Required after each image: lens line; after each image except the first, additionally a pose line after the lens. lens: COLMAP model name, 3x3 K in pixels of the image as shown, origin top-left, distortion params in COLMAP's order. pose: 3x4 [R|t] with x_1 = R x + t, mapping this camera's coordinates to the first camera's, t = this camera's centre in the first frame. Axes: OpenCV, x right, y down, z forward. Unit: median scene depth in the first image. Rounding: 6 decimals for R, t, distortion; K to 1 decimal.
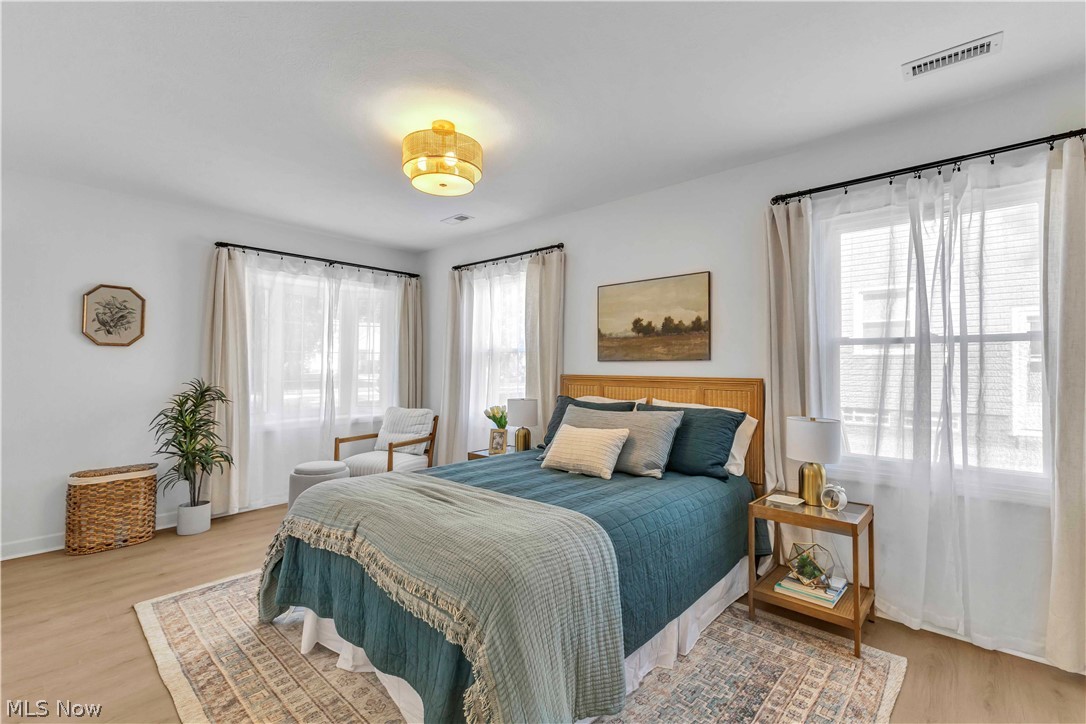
lens RADIAL K [[469.1, 0, 545.7], [0, 469.1, 364.1], [0, 0, 1]] dist [0.002438, -0.000303]
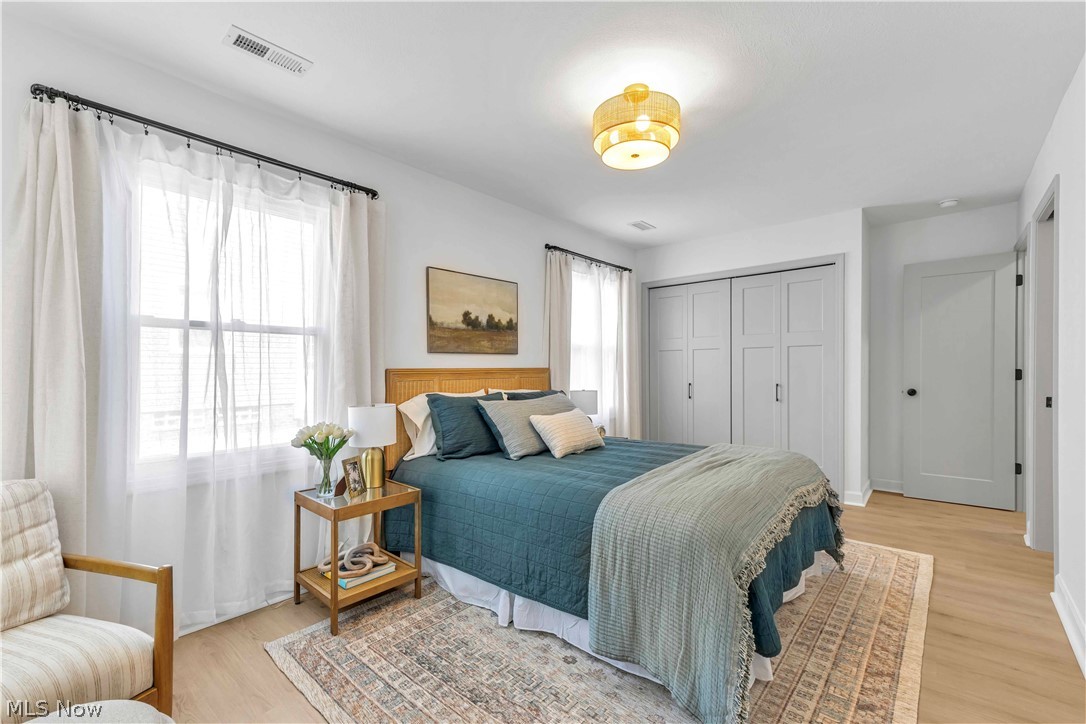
lens RADIAL K [[469.1, 0, 545.7], [0, 469.1, 364.1], [0, 0, 1]] dist [0.002438, -0.000303]
pose [[-0.020888, 0.000630, 0.999782, -0.834886], [-0.000731, 1.000000, -0.000646, 0.017608], [-0.999782, -0.000744, -0.020887, 0.866181]]
